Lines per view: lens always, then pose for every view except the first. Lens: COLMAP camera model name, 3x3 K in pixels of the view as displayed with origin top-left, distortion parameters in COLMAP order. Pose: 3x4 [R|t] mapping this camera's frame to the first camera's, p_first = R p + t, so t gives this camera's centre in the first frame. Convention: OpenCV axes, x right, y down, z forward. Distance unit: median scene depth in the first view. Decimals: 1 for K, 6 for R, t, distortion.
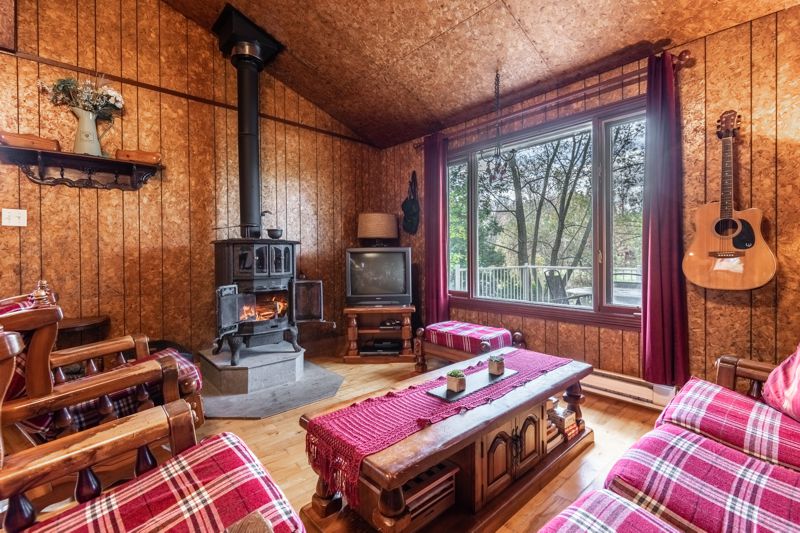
lens RADIAL K [[359.8, 0, 399.5], [0, 359.8, 258.3], [0, 0, 1]] dist [0.001382, 0.000244]
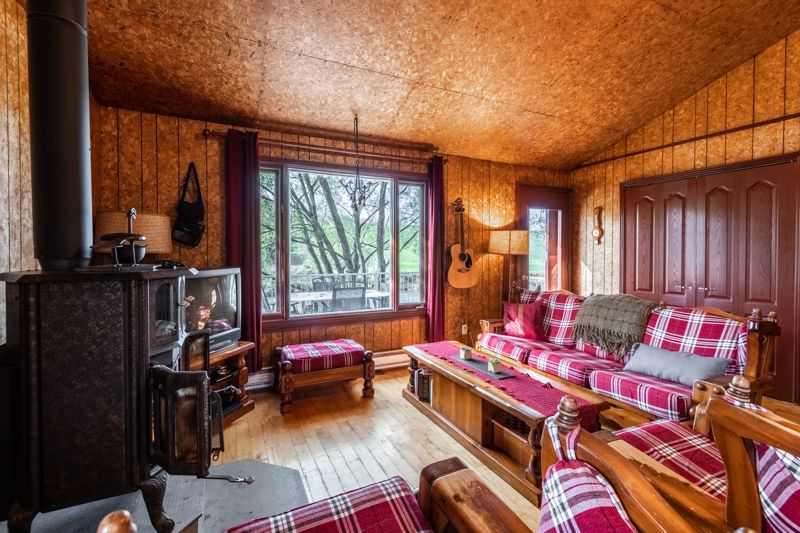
lens RADIAL K [[350.5, 0, 400.0], [0, 350.5, 266.5], [0, 0, 1]] dist [-0.000479, -0.000032]
pose [[0.270378, -0.032153, 0.962217, -0.900585], [0.011370, 0.999479, 0.030203, -0.080006], [-0.962687, 0.002774, 0.270603, 0.663113]]
